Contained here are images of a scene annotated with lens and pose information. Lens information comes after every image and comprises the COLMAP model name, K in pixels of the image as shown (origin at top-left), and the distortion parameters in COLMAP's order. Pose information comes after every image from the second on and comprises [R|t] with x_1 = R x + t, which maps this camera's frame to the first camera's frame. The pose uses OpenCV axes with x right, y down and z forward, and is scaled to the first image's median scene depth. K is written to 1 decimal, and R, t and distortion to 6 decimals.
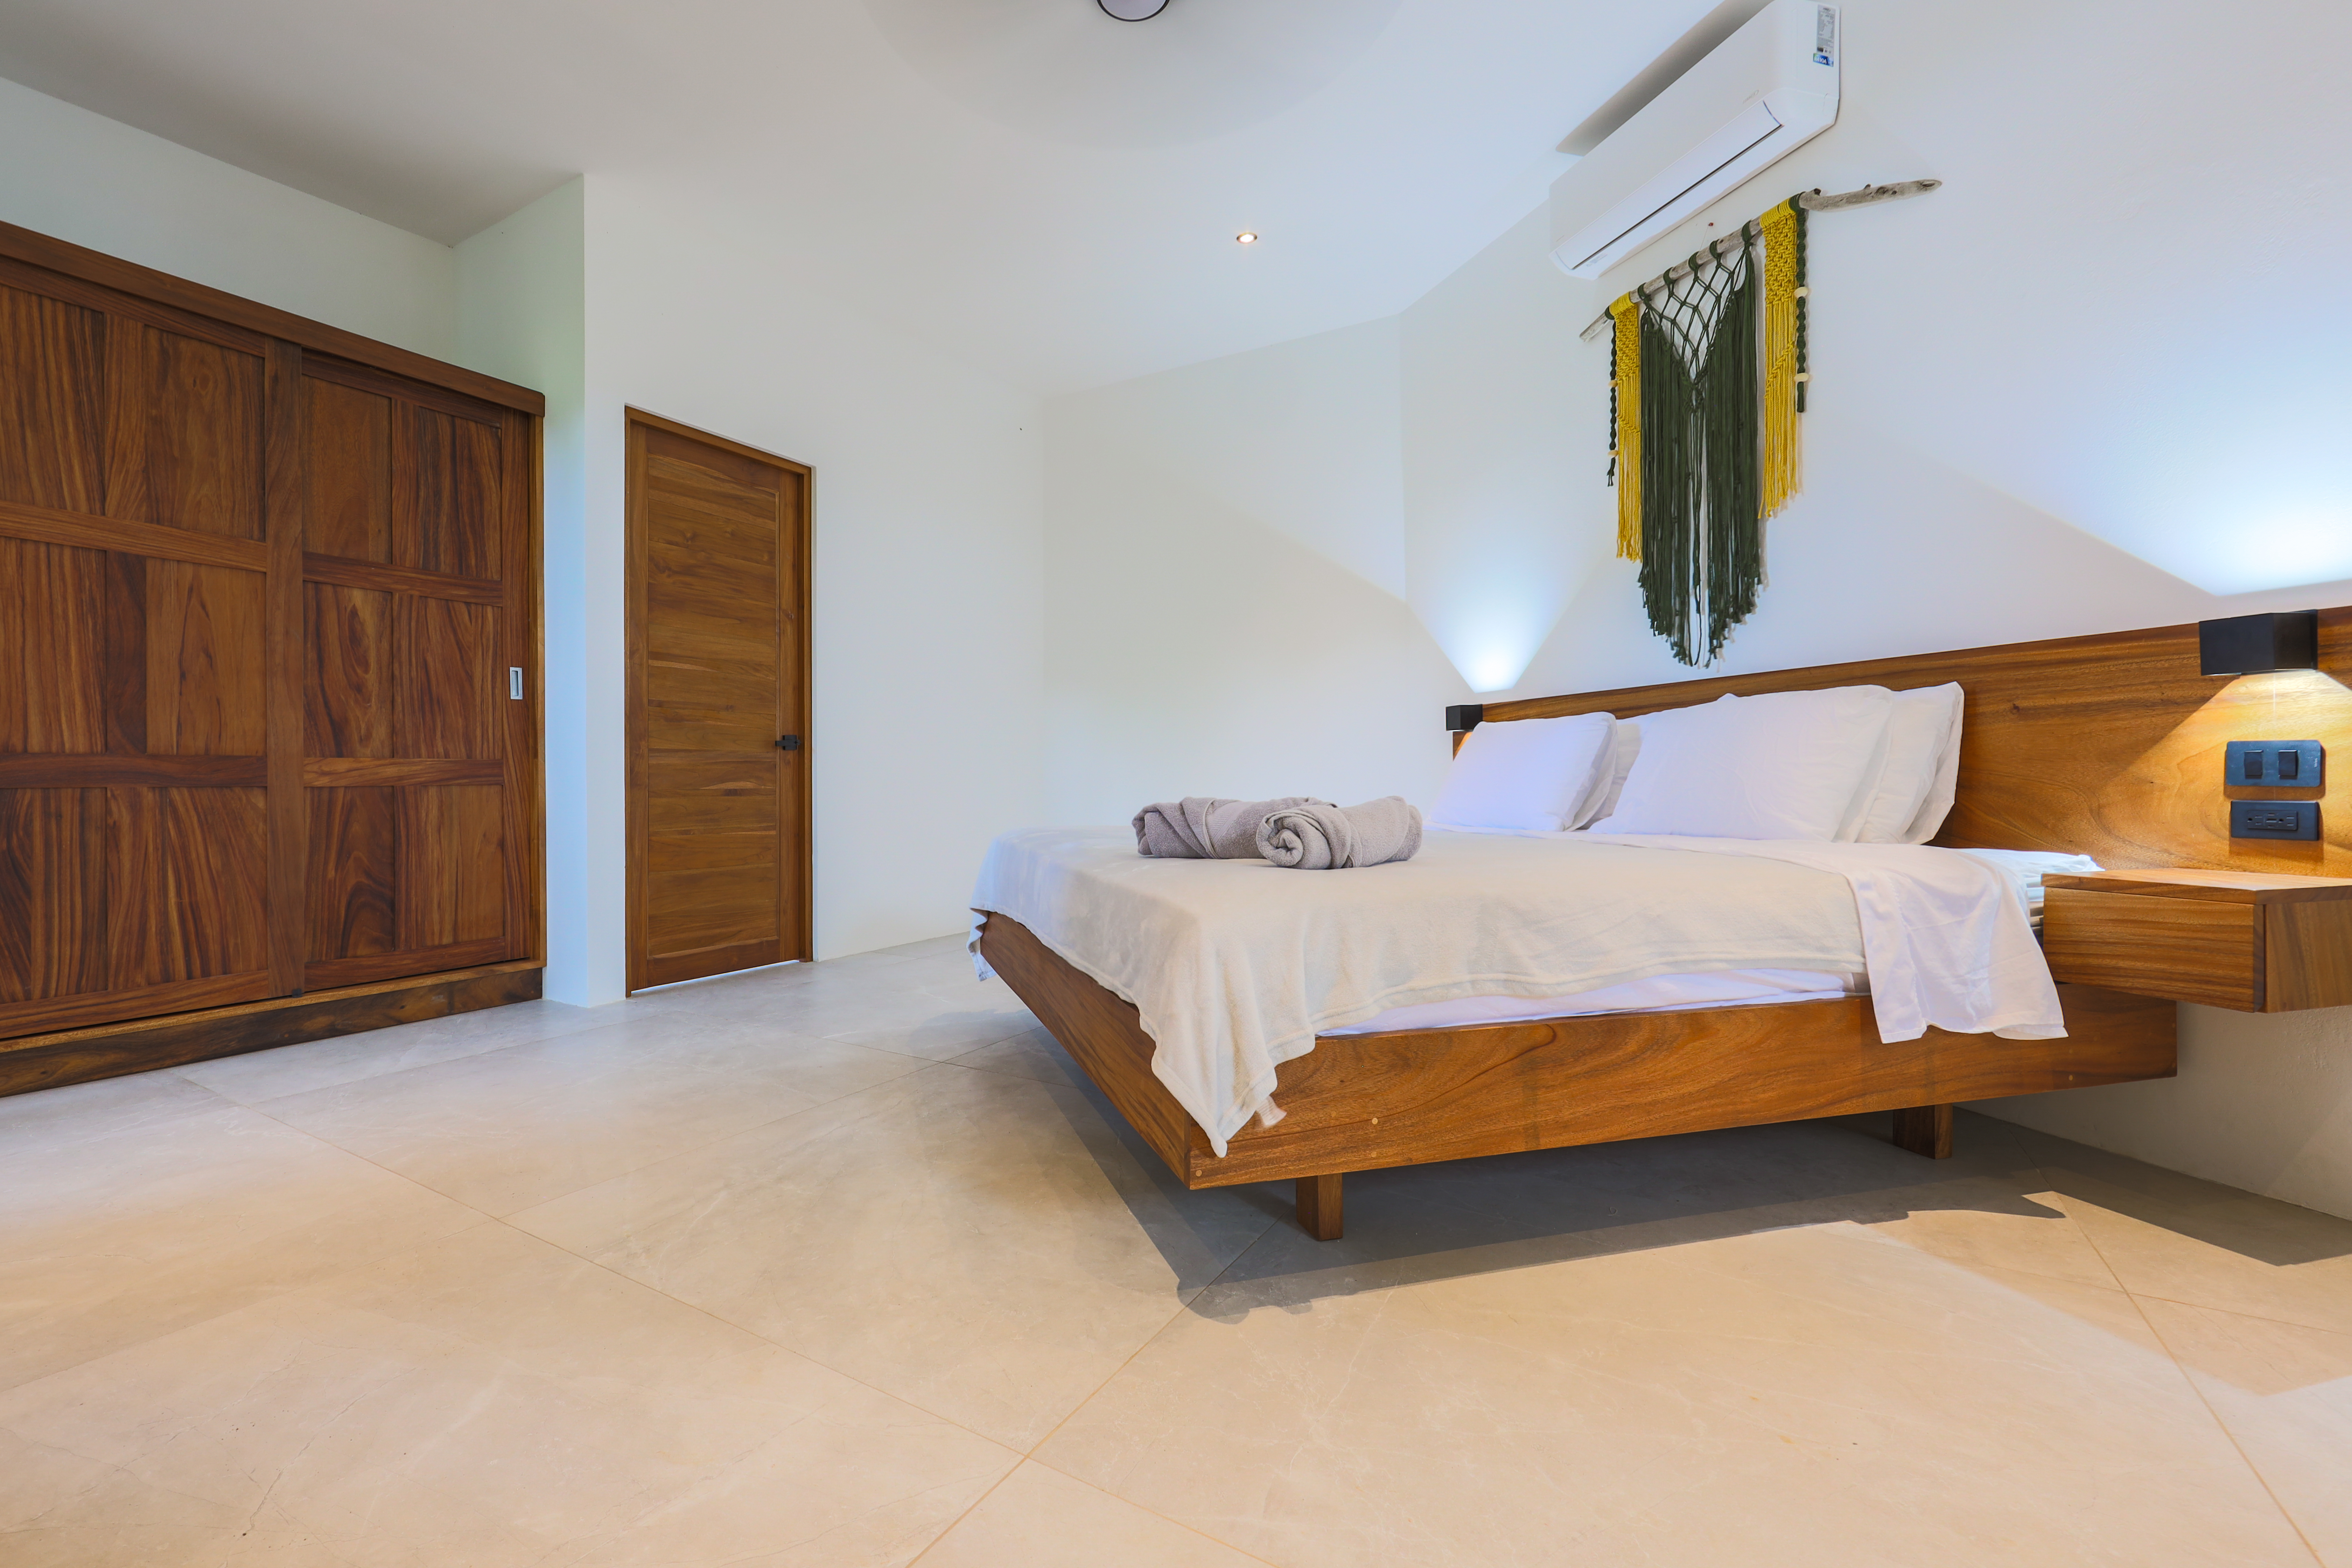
lens RADIAL K [[1001.0, 0, 1089.8], [0, 1001.0, 775.7], [0, 0, 1]] dist [-0.000302, 0.000011]
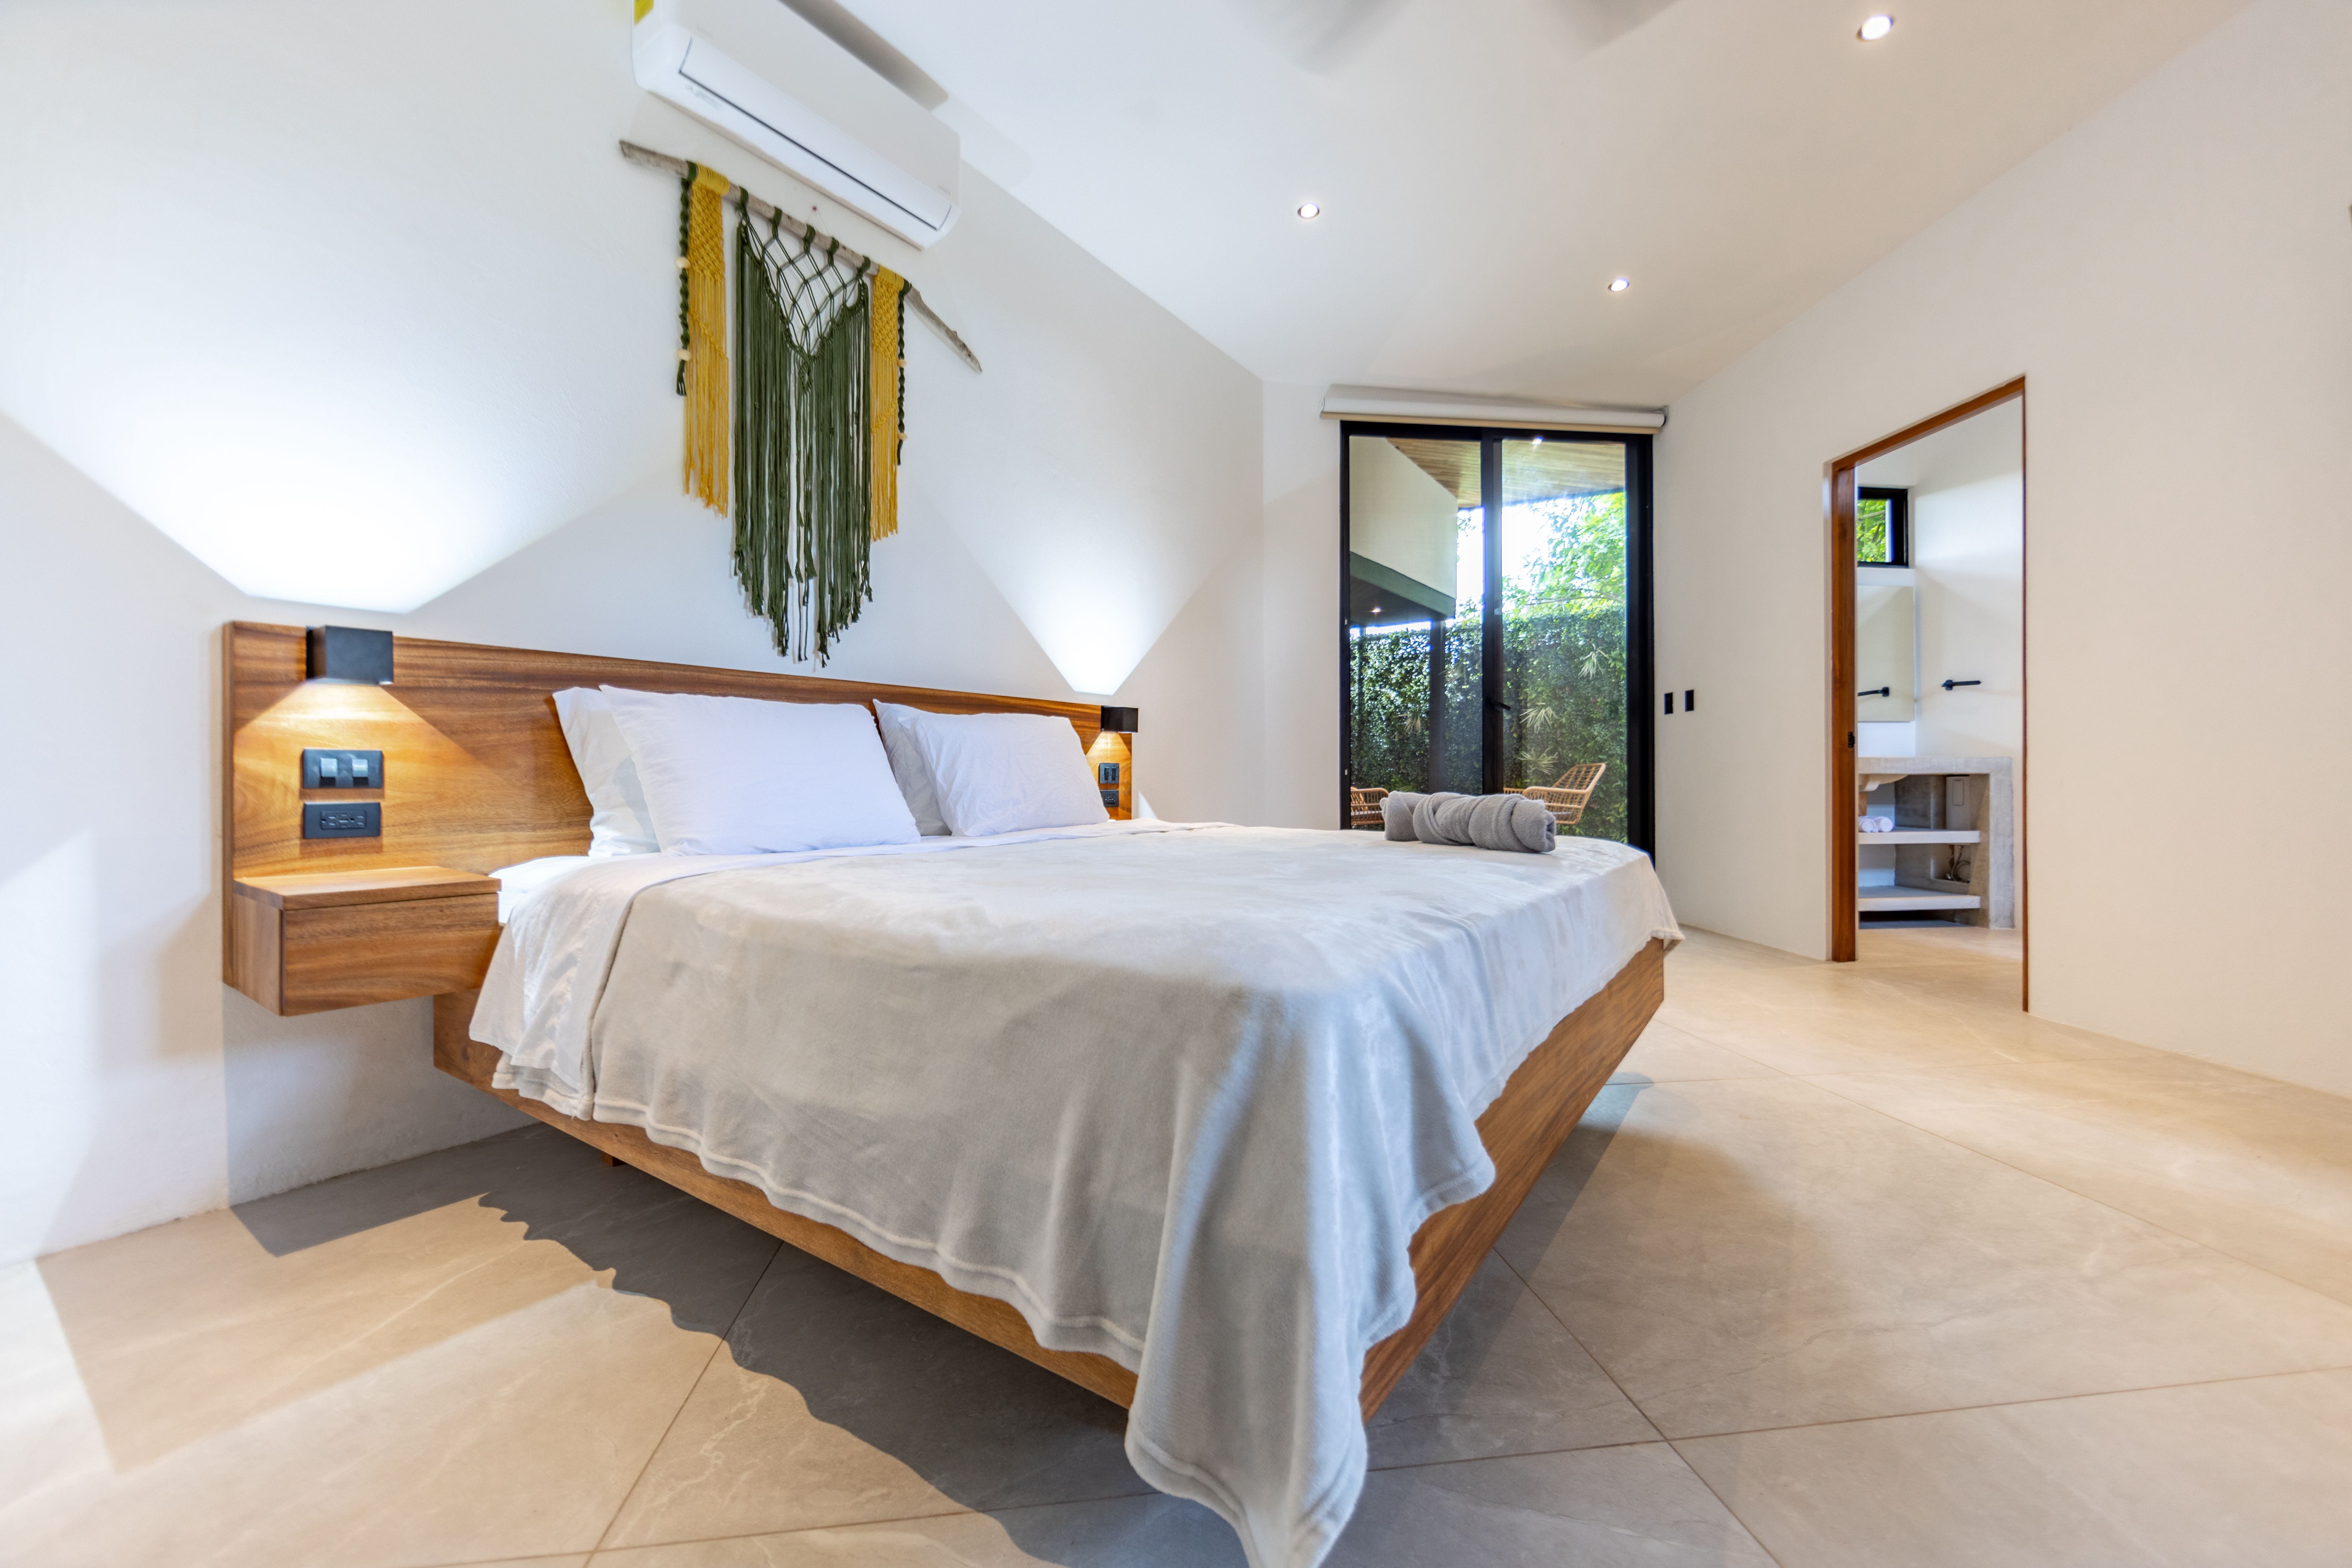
lens RADIAL K [[939.1, 0, 1184.9], [0, 939.1, 777.9], [0, 0, 1]] dist [-0.000525, 0.000008]
pose [[-0.657049, 0.004881, 0.753832, -0.323784], [0.002776, 0.999988, -0.004056, 0.004685], [-0.753843, -0.000572, -0.657054, 1.451656]]
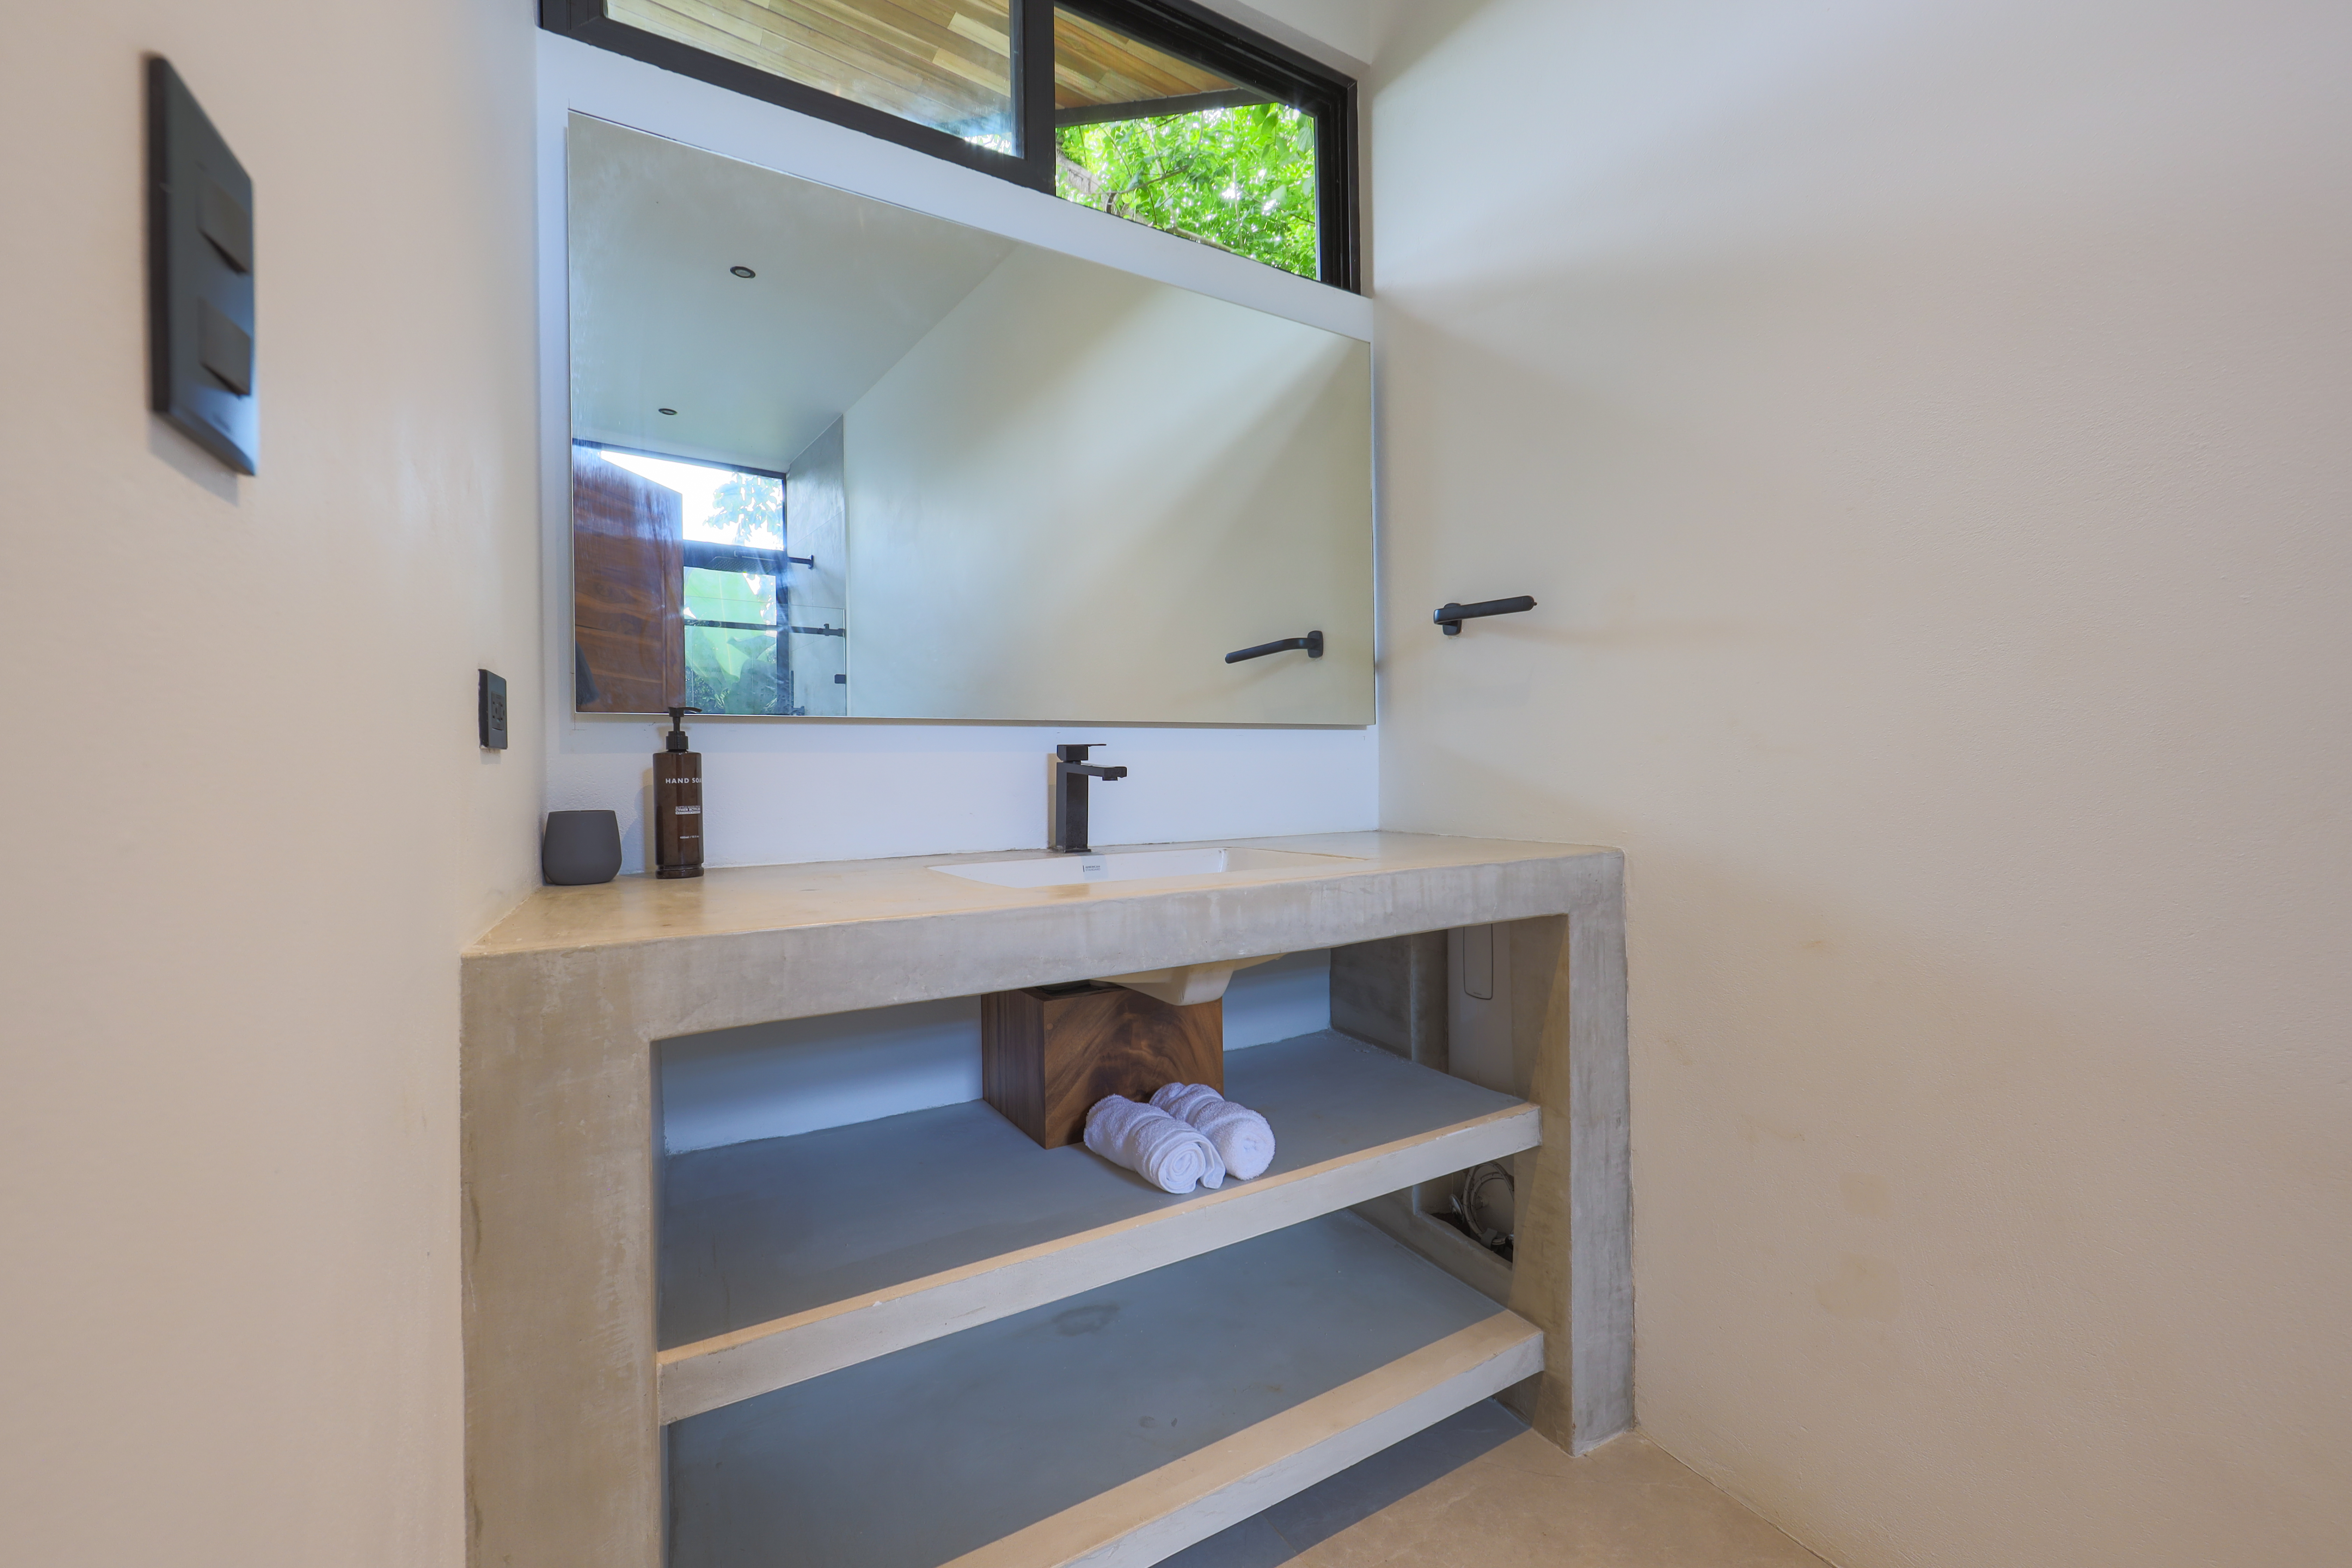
lens RADIAL K [[939.1, 0, 1184.9], [0, 939.1, 777.9], [0, 0, 1]] dist [-0.000525, 0.000008]
pose [[-0.900895, 0.009111, 0.433942, -0.027068], [0.015439, 0.999820, 0.011060, -0.087169], [-0.433763, 0.016663, -0.900873, -0.270157]]
